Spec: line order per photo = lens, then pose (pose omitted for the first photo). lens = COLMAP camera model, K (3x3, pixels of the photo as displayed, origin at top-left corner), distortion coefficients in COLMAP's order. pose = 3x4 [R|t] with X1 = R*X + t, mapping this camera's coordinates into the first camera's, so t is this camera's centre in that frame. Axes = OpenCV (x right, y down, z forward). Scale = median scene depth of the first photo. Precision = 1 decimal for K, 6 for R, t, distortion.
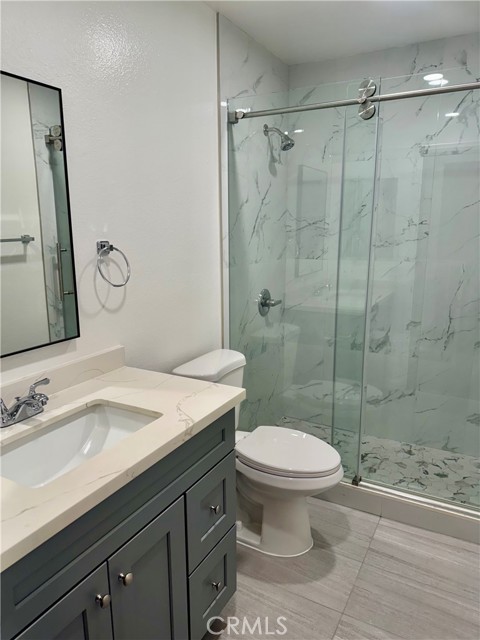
lens RADIAL K [[452.5, 0, 240.0], [0, 452.5, 320.0], [0, 0, 1]] dist [-0.005831, -0.001316]
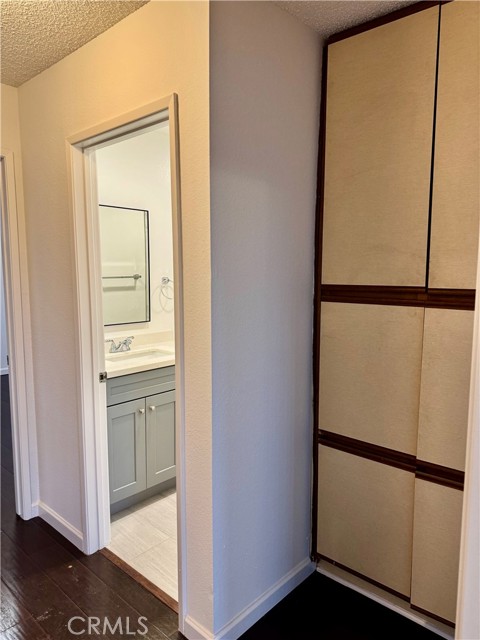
lens RADIAL K [[449.4, 0, 240.0], [0, 449.4, 320.0], [0, 0, 1]] dist [0.062694, -0.067279]
pose [[0.971202, 0.033594, -0.235878, 0.518196], [-0.055047, 0.994863, -0.084960, 0.175507], [0.231812, 0.095498, 0.968062, -0.887902]]
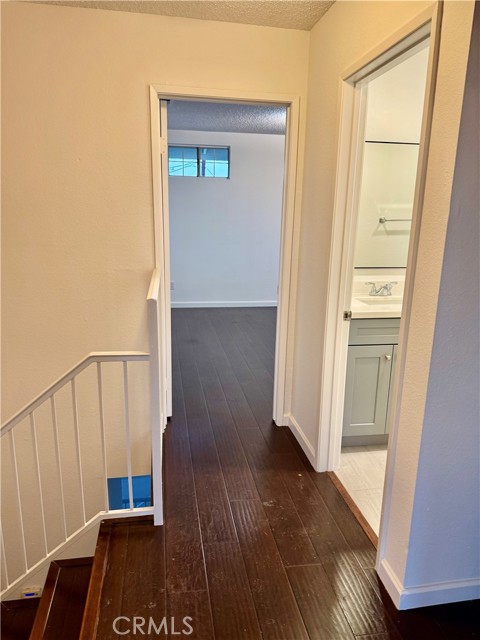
lens RADIAL K [[449.4, 0, 240.0], [0, 449.4, 320.0], [0, 0, 1]] dist [0.062694, -0.067279]
pose [[0.623467, 0.198821, -0.756148, 0.659088], [-0.179734, 0.977672, 0.108872, 0.173113], [0.760911, 0.068027, 0.645281, -0.806601]]
